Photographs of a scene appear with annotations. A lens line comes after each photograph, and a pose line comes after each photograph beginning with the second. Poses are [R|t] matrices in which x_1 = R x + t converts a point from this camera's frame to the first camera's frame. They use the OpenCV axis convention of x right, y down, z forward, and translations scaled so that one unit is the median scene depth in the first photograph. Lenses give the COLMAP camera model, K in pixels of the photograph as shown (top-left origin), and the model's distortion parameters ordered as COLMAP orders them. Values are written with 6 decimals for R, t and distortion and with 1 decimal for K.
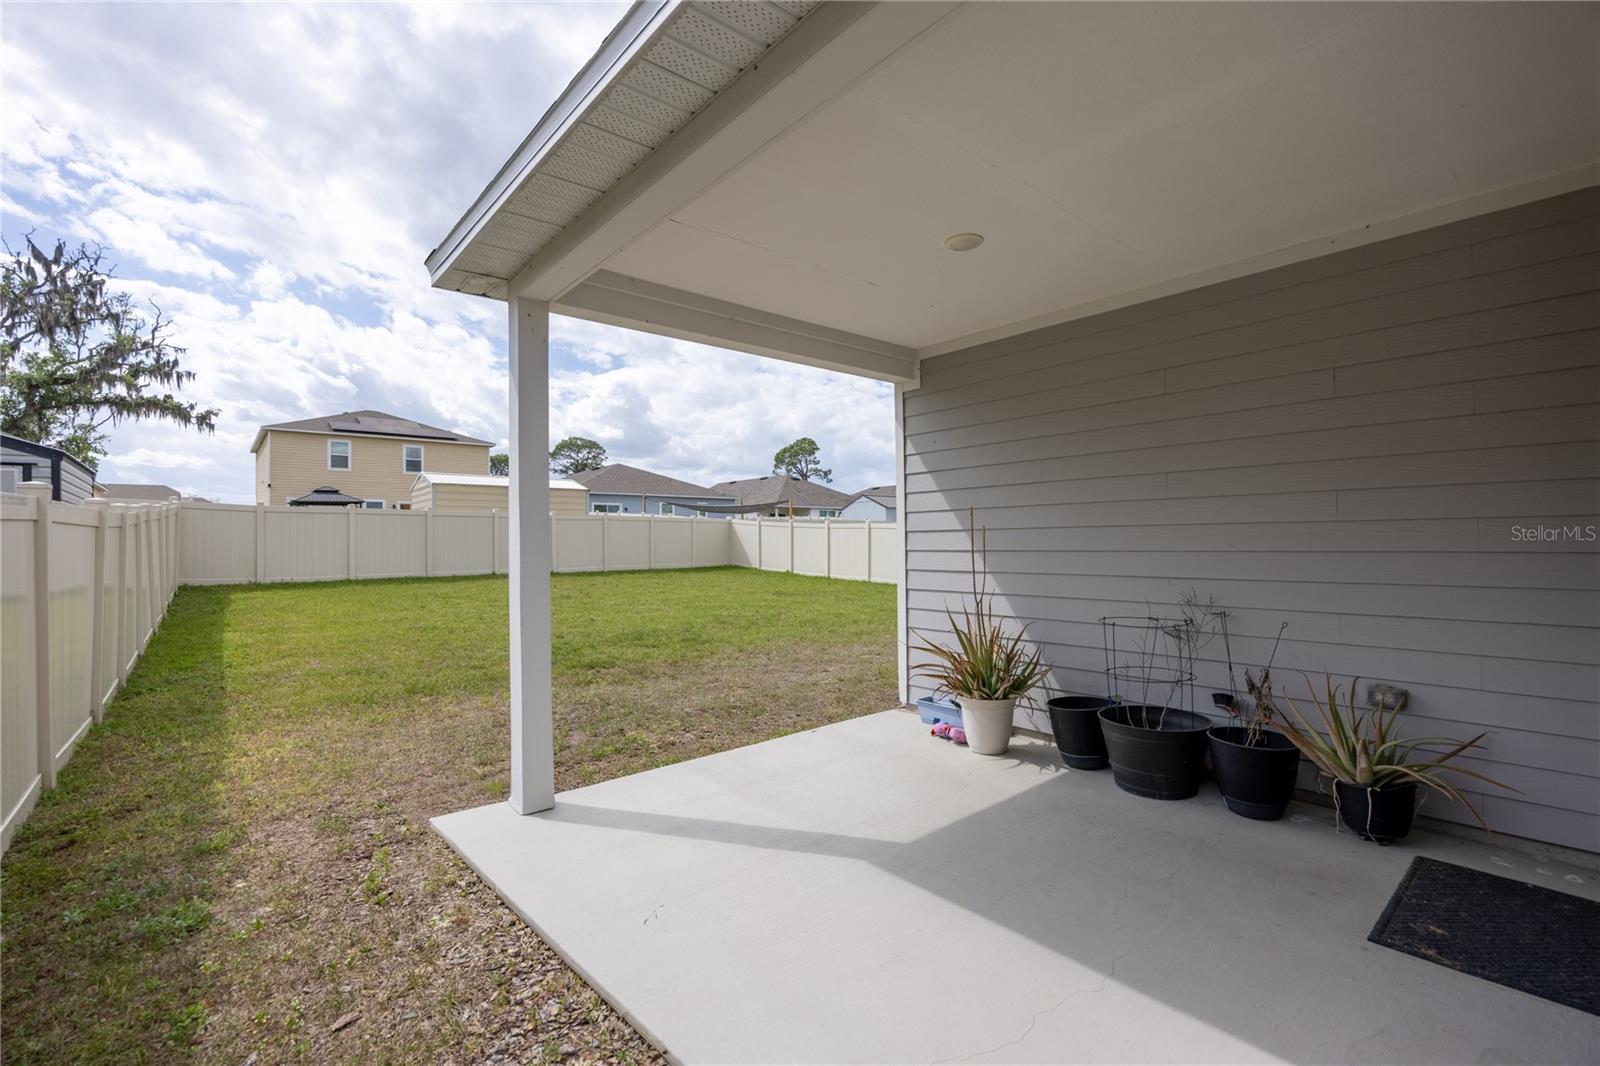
lens RADIAL K [[715.1, 0, 800.0], [0, 715.1, 533.0], [0, 0, 1]] dist [0.000103, -0.000068]
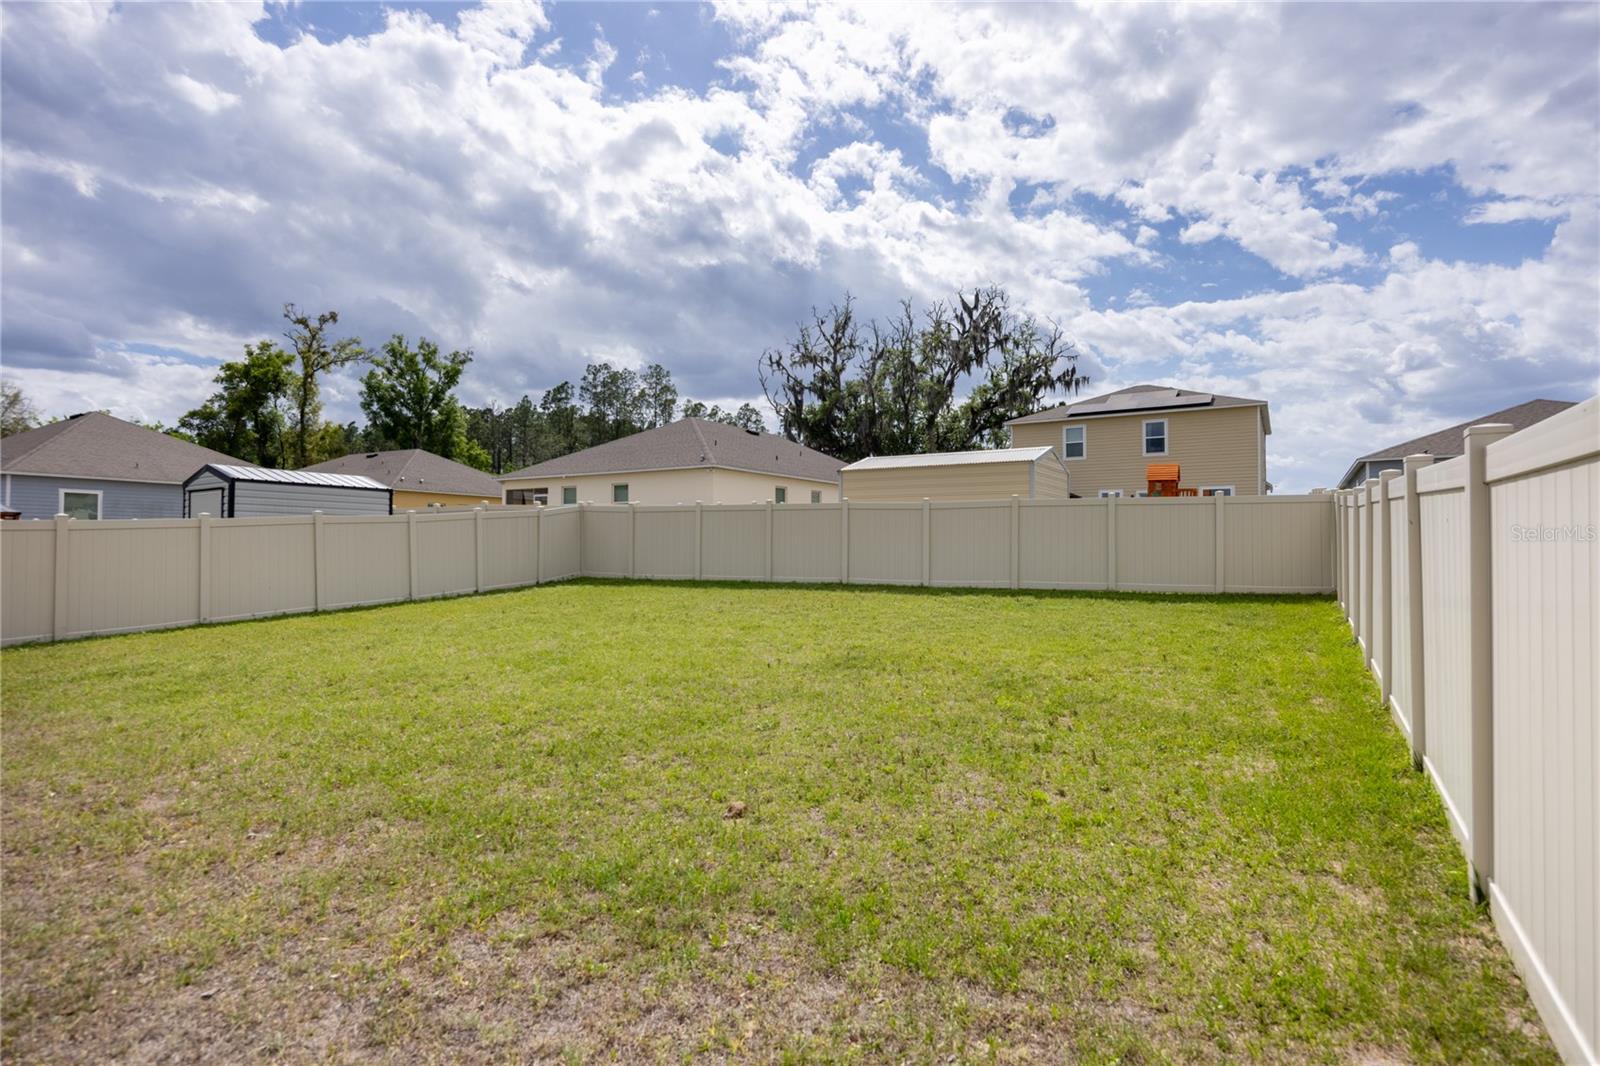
lens RADIAL K [[813.4, 0, 800.0], [0, 813.4, 533.0], [0, 0, 1]] dist [-0.000837, -0.002336]
pose [[0.308241, -0.008294, -0.951272, 0.166973], [0.010260, 0.999933, -0.005394, 0.003679], [0.951253, -0.008098, 0.308306, 0.298612]]
